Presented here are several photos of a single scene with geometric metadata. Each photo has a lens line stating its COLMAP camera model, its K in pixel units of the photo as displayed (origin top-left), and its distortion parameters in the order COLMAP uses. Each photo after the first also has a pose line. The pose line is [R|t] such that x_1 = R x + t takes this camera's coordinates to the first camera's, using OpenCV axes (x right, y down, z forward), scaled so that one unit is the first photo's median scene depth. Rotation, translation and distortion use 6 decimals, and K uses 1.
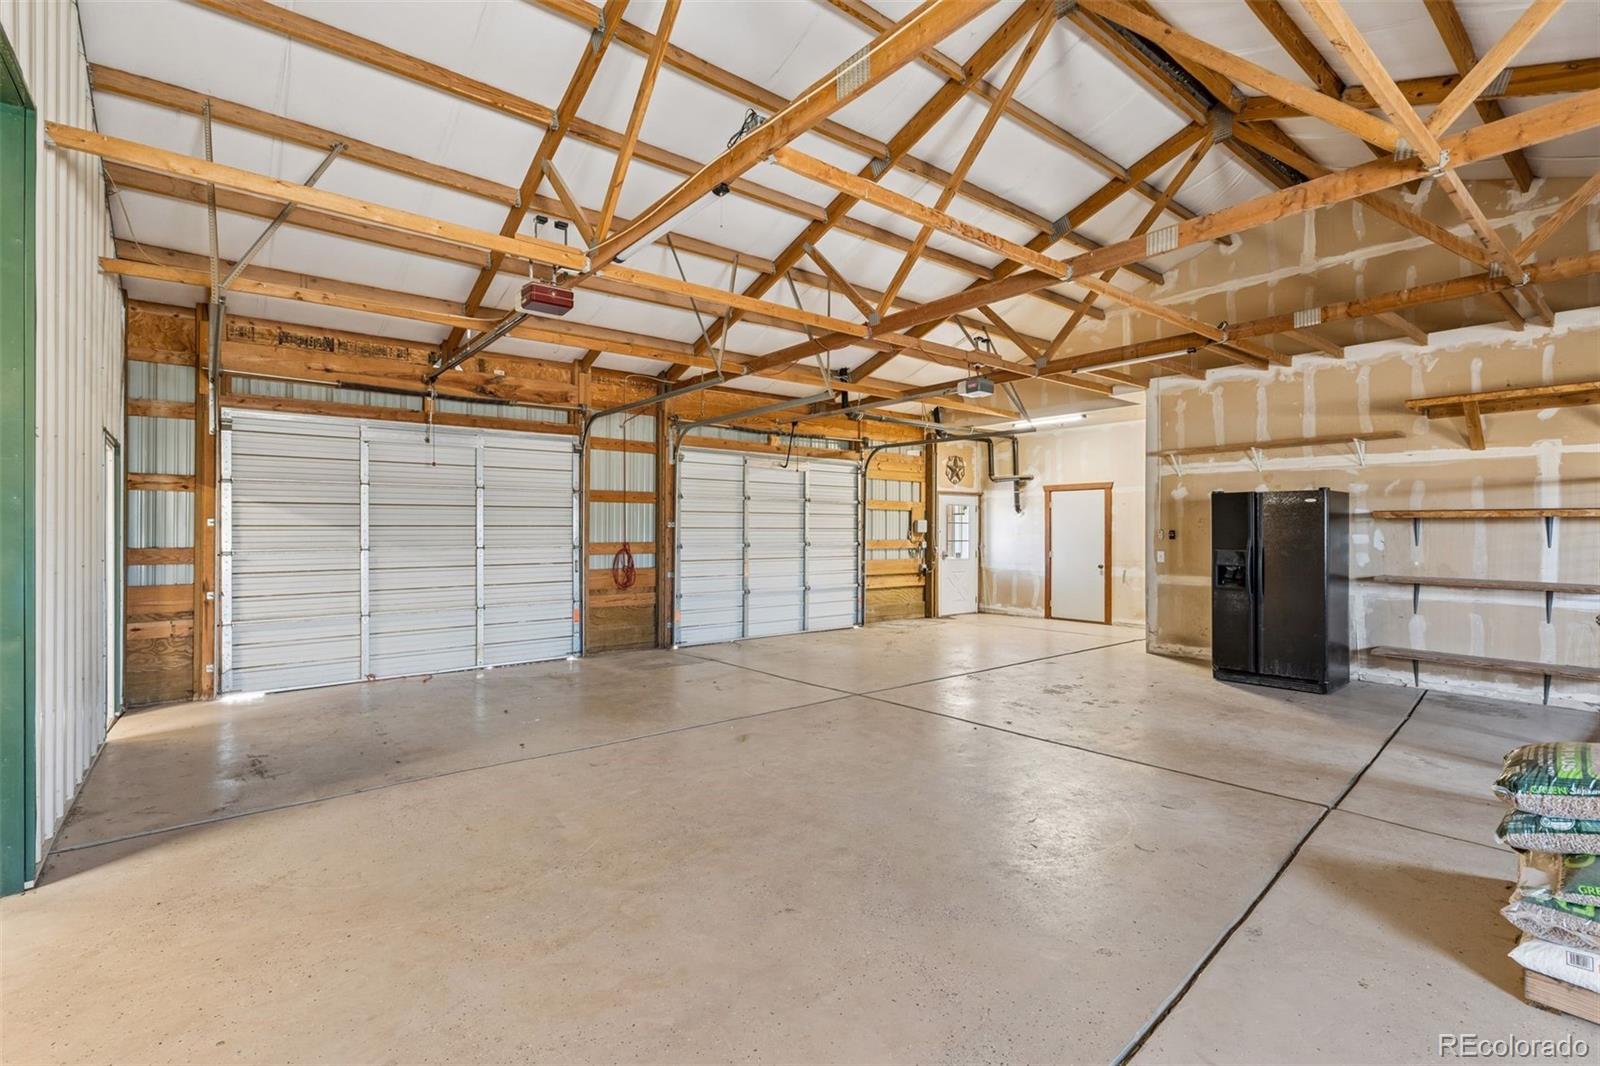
lens RADIAL K [[733.2, 0, 805.6], [0, 733.2, 528.9], [0, 0, 1]] dist [-0.007101, 0.000591]
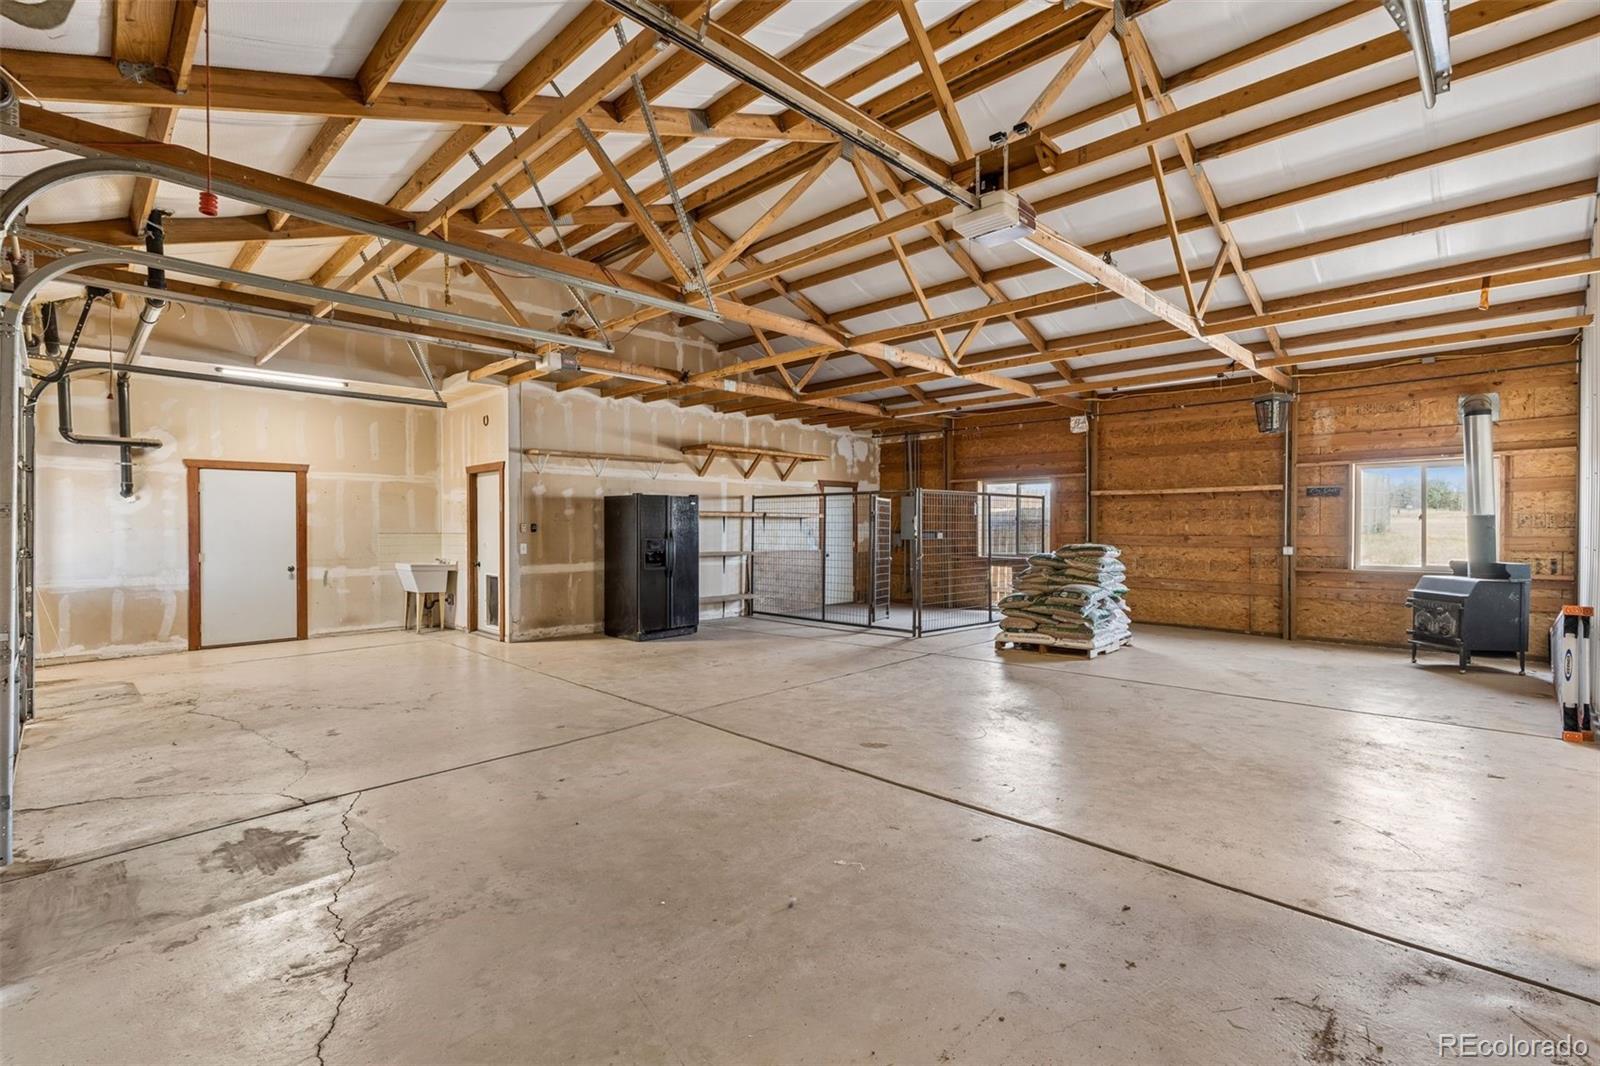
lens RADIAL K [[733.2, 0, 804.9], [0, 733.2, 530.2], [0, 0, 1]] dist [-0.007101, 0.000591]
pose [[-0.116560, -0.012352, 0.993107, -0.600829], [-0.003493, 0.999922, 0.012027, -0.002896], [-0.993177, -0.002067, -0.116594, 0.710087]]
